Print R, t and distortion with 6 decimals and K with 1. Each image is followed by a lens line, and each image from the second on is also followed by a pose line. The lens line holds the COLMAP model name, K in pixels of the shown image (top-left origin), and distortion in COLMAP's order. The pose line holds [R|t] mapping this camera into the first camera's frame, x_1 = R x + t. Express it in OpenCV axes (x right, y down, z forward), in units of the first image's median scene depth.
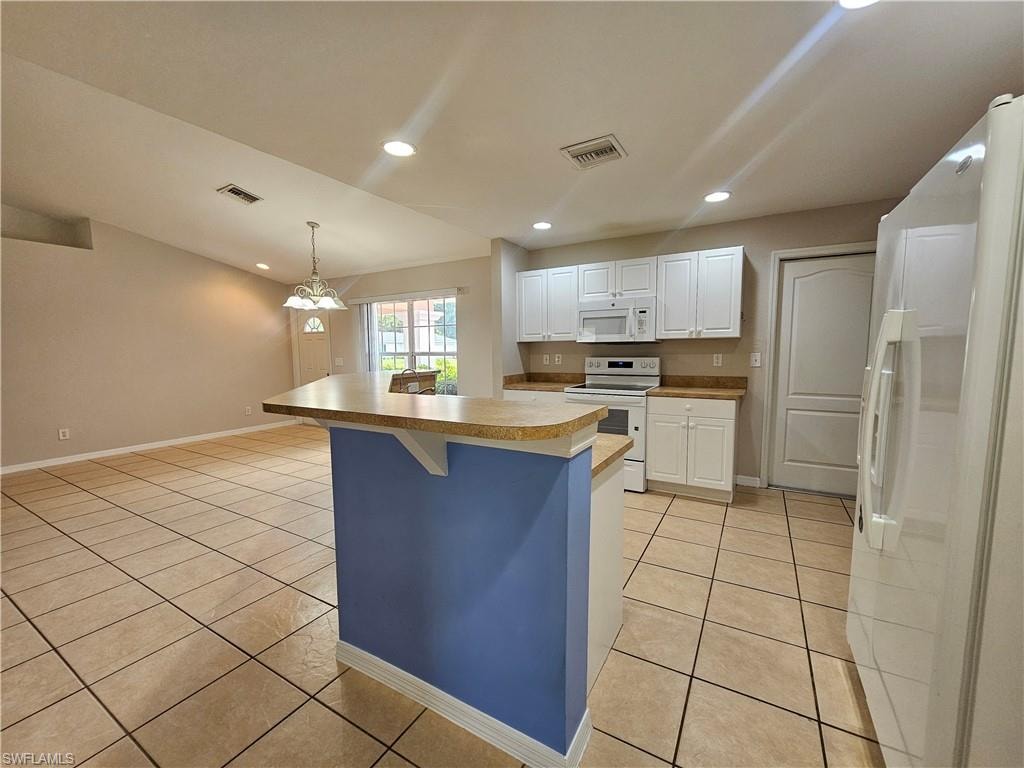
lens RADIAL K [[420.5, 0, 512.1], [0, 420.5, 387.3], [0, 0, 1]] dist [-0.003943, -0.000098]
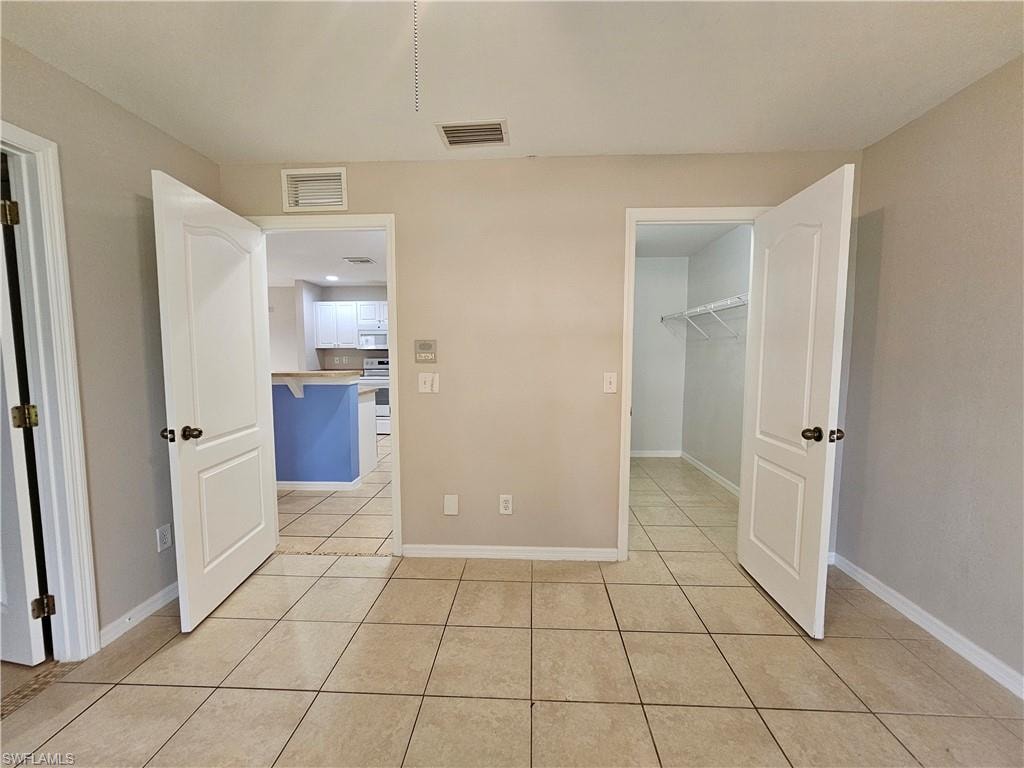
lens RADIAL K [[420.5, 0, 508.3], [0, 420.5, 387.2], [0, 0, 1]] dist [-0.003943, -0.000098]
pose [[0.888321, -0.031272, 0.458156, -0.074530], [0.037909, 0.999267, -0.005297, 0.071016], [-0.457655, 0.022073, 0.888856, -0.701470]]
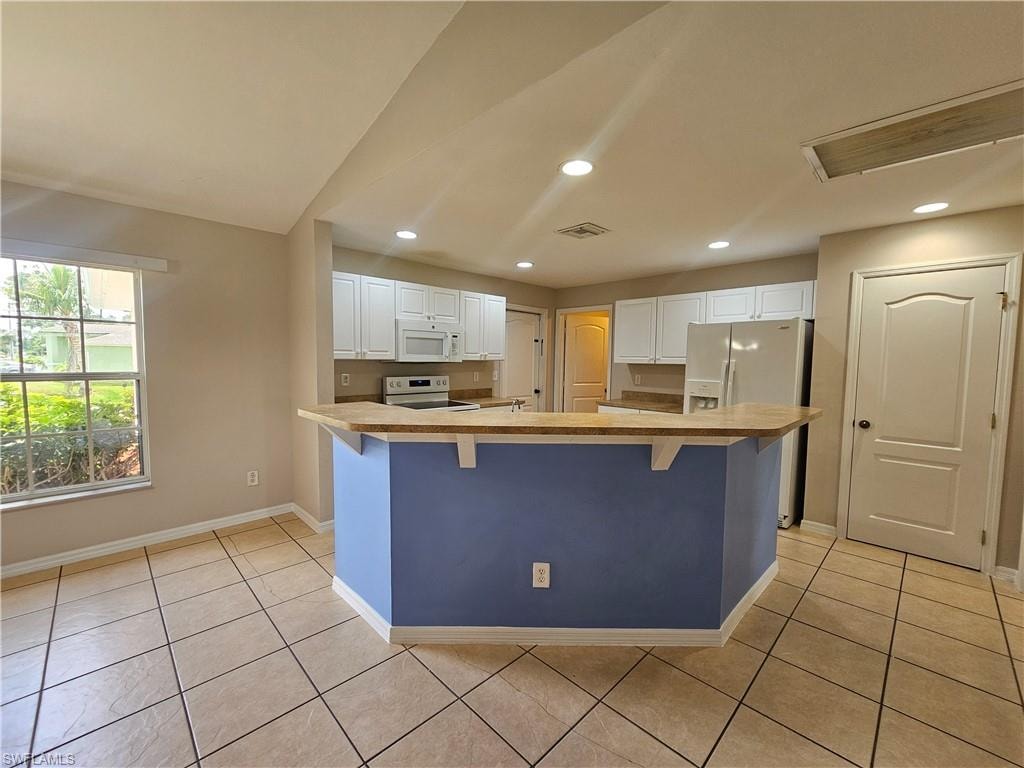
lens RADIAL K [[420.5, 0, 505.6], [0, 420.5, 384.8], [0, 0, 1]] dist [-0.003943, -0.000098]
pose [[0.265889, -0.044204, 0.962990, -0.709971], [0.075470, 0.996837, 0.024919, -0.061441], [-0.961045, 0.066051, 0.268384, 0.529604]]
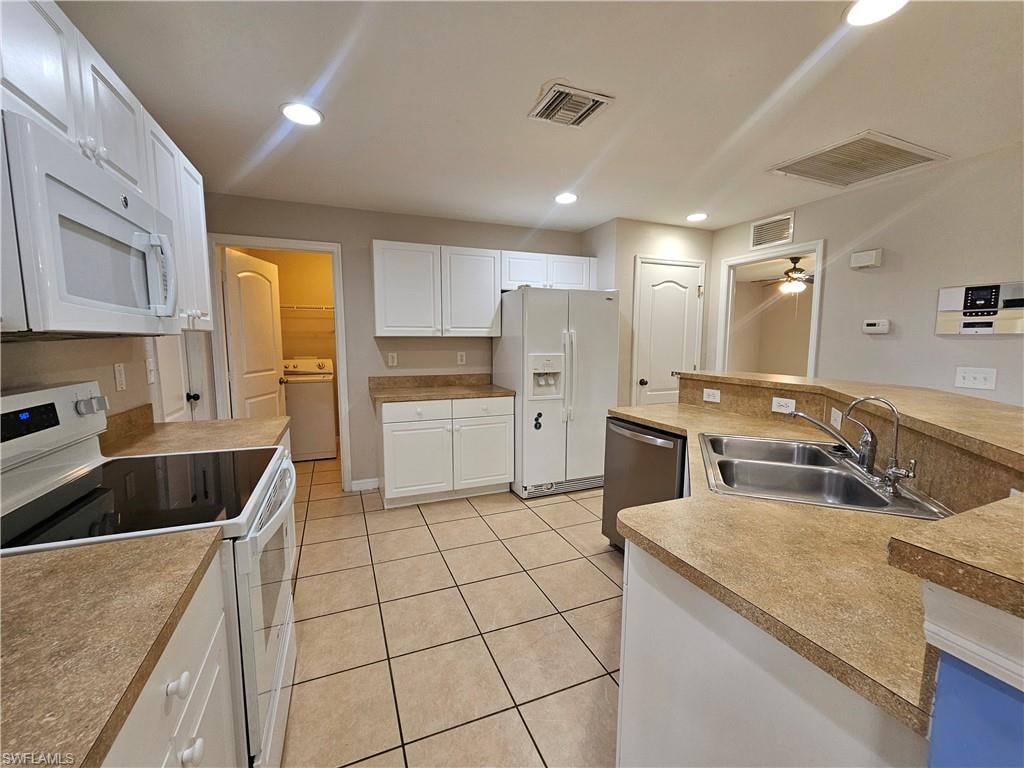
lens RADIAL K [[420.5, 0, 506.3], [0, 420.5, 385.8], [0, 0, 1]] dist [-0.003943, -0.000098]
pose [[-0.792115, -0.056305, 0.607770, -0.134515], [0.066870, 0.981737, 0.178102, -0.104325], [-0.606698, 0.181719, -0.773883, 1.043445]]
